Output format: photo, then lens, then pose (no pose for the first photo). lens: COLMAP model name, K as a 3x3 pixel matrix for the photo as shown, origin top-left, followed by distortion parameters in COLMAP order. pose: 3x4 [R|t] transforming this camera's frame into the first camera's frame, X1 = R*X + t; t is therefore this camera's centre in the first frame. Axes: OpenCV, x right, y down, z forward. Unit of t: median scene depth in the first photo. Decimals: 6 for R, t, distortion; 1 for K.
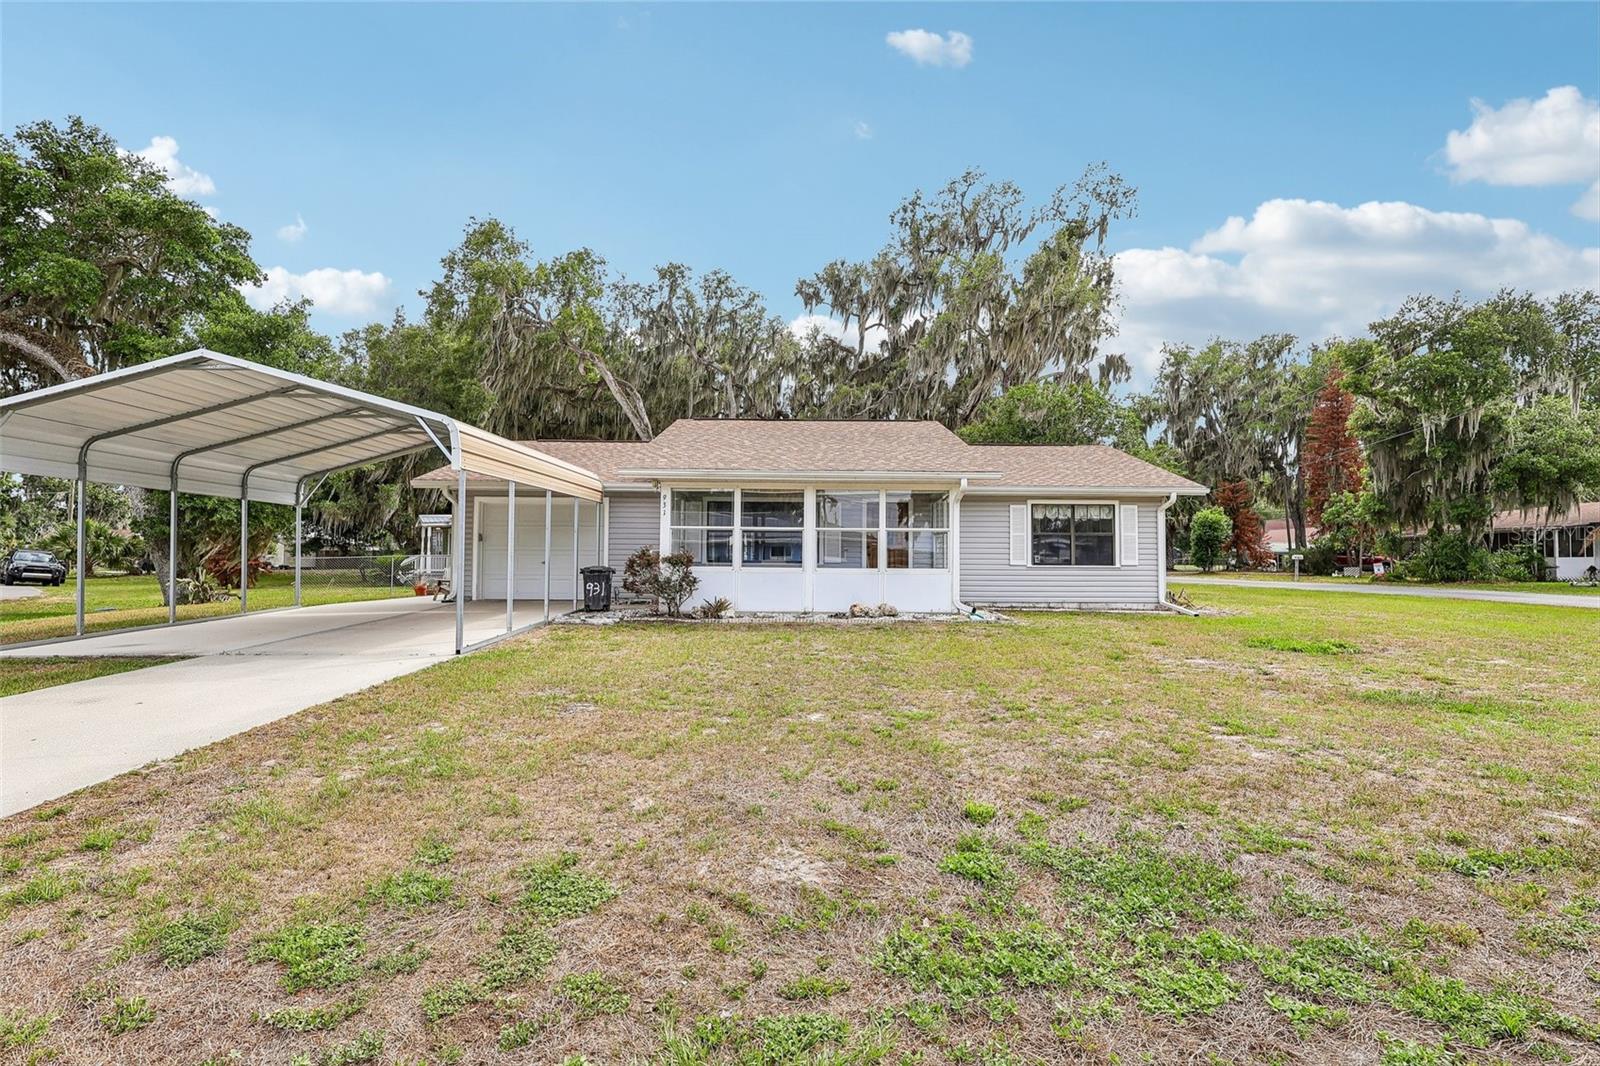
lens RADIAL K [[748.0, 0, 799.5], [0, 748.0, 506.1], [0, 0, 1]] dist [-0.000674, -0.000076]
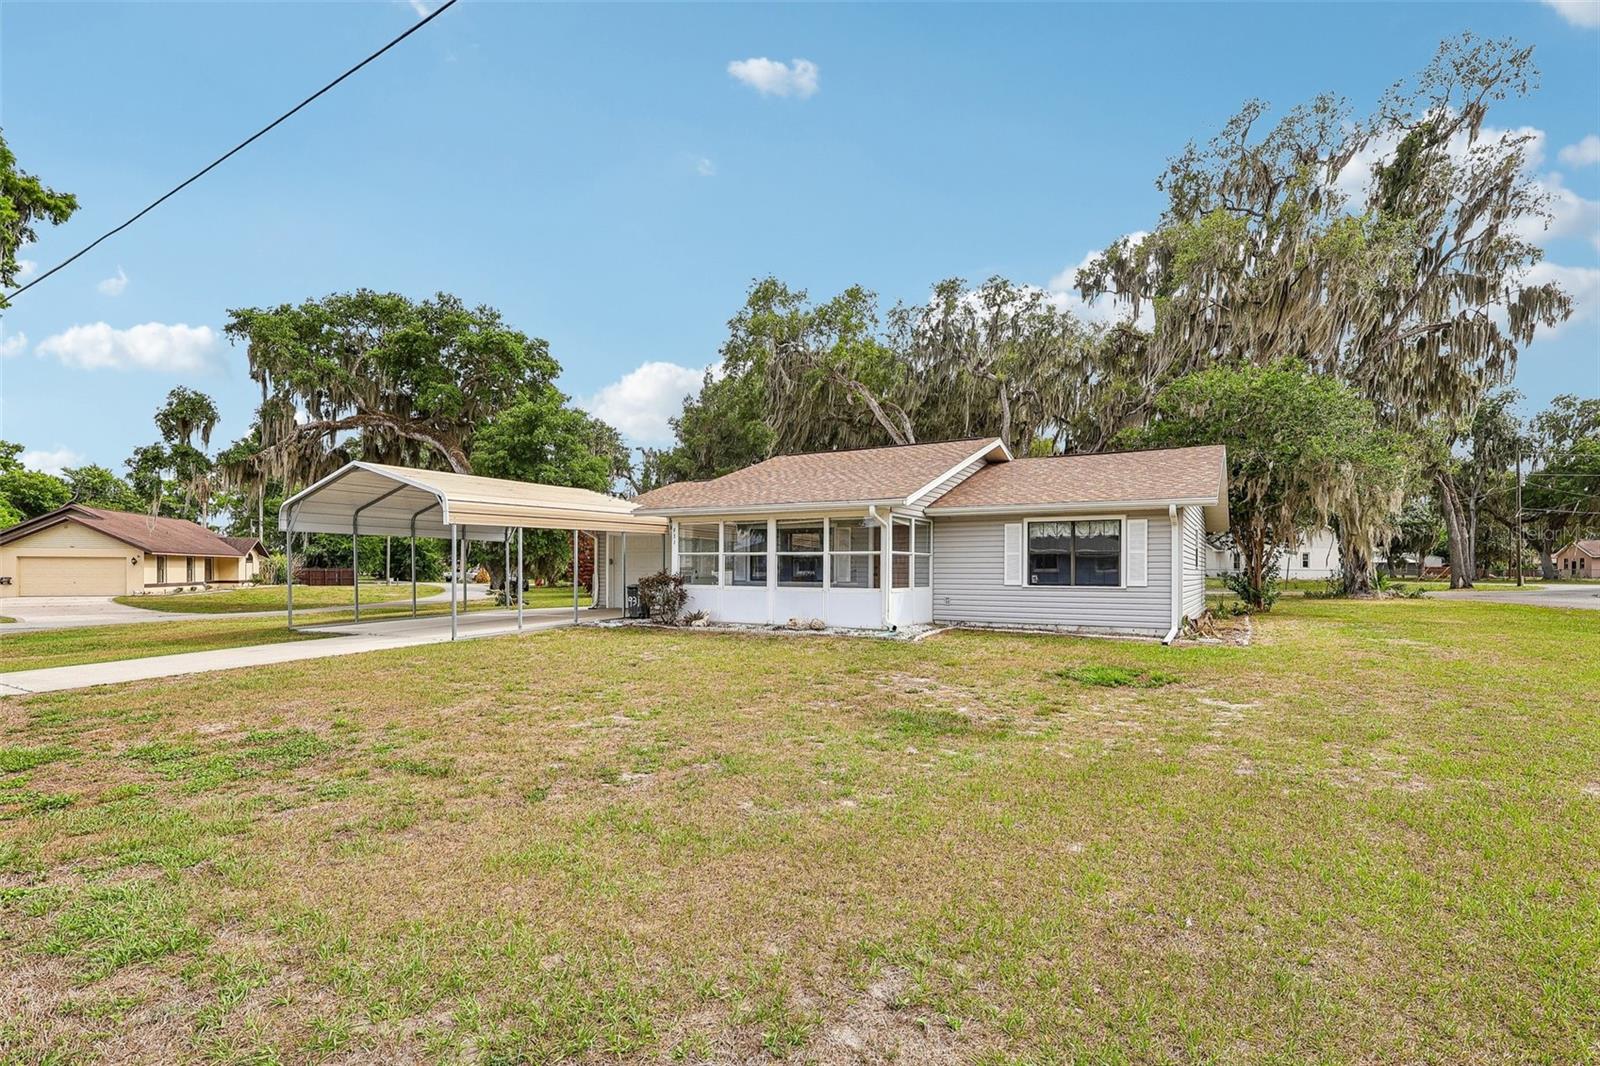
lens RADIAL K [[776.4, 0, 800.0], [0, 776.4, 533.0], [0, 0, 1]] dist [0.003294, 0.000628]
pose [[0.855210, -0.027046, -0.517575, 0.533400], [0.038657, 0.999184, 0.011662, -0.011331], [0.516838, -0.029981, 0.855558, -0.014978]]
